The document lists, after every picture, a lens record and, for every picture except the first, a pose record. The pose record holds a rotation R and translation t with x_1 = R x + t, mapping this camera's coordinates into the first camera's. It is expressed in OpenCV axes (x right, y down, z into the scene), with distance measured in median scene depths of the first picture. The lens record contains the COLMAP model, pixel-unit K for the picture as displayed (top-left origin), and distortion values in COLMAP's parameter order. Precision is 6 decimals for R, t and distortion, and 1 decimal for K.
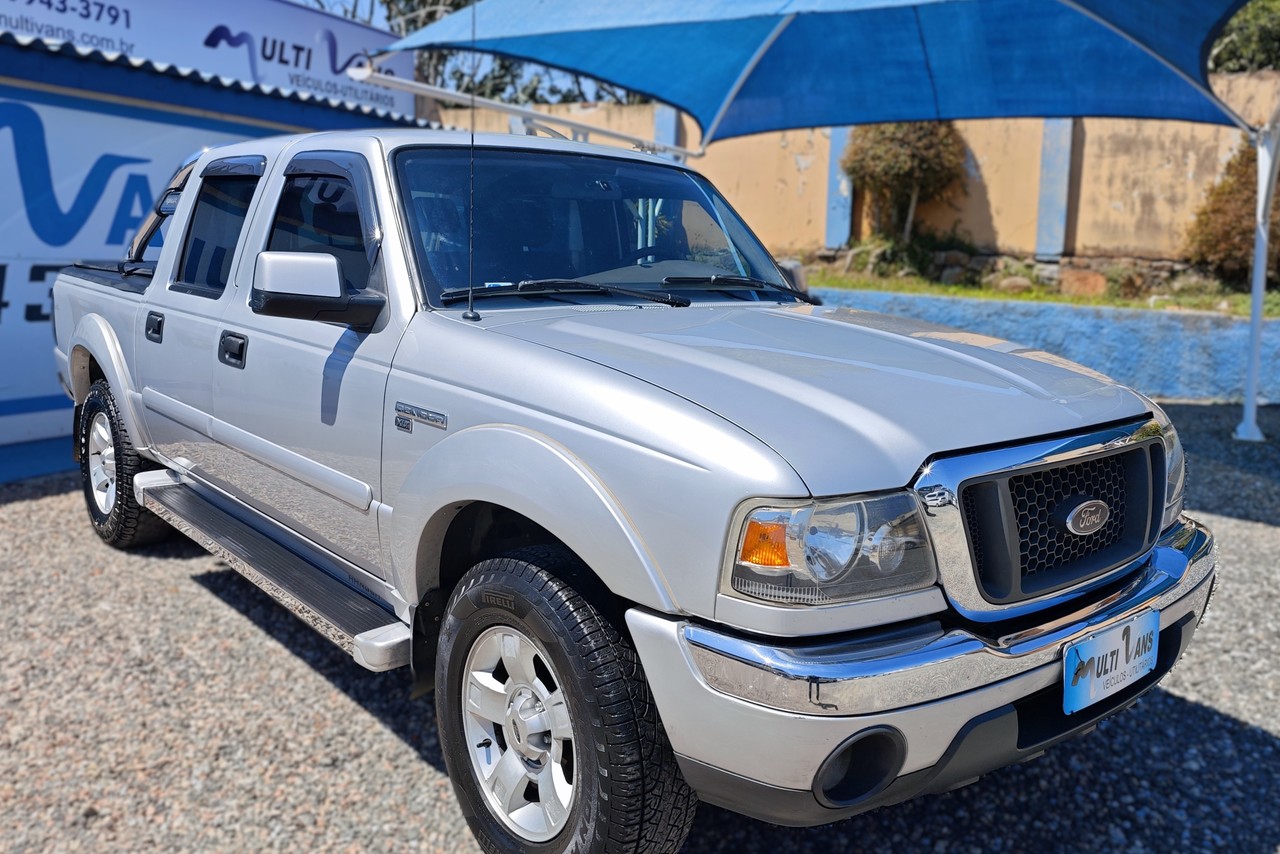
lens RADIAL K [[1033.0, 0, 634.9], [0, 1033.0, 434.8], [0, 0, 1]] dist [0.011489, -0.017158]
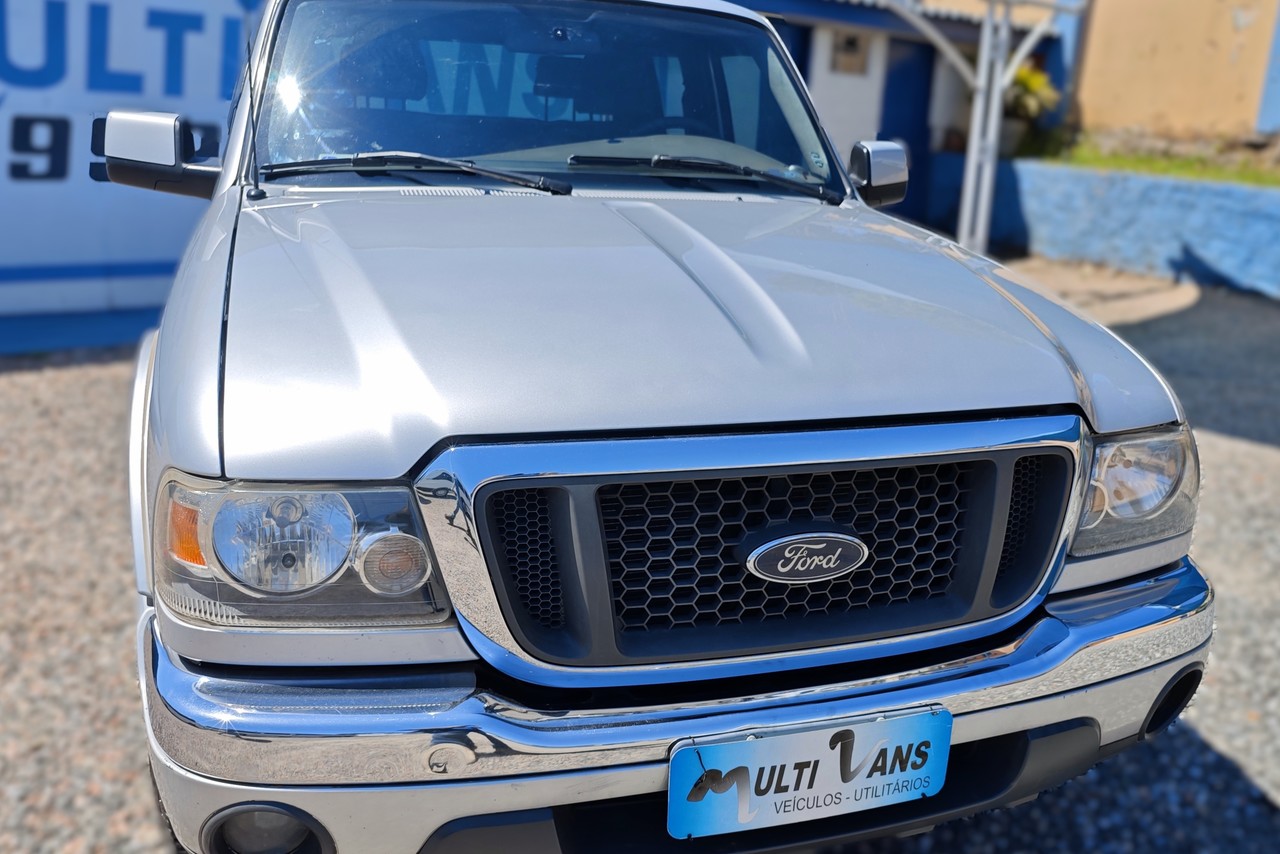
lens RADIAL K [[1033.0, 0, 636.0], [0, 1033.0, 493.2], [0, 0, 1]] dist [0.011489, -0.017158]
pose [[0.925988, 0.145835, -0.348251, 0.558681], [-0.086924, 0.979957, 0.179243, -0.065953], [0.367411, -0.135705, 0.920105, 0.373524]]
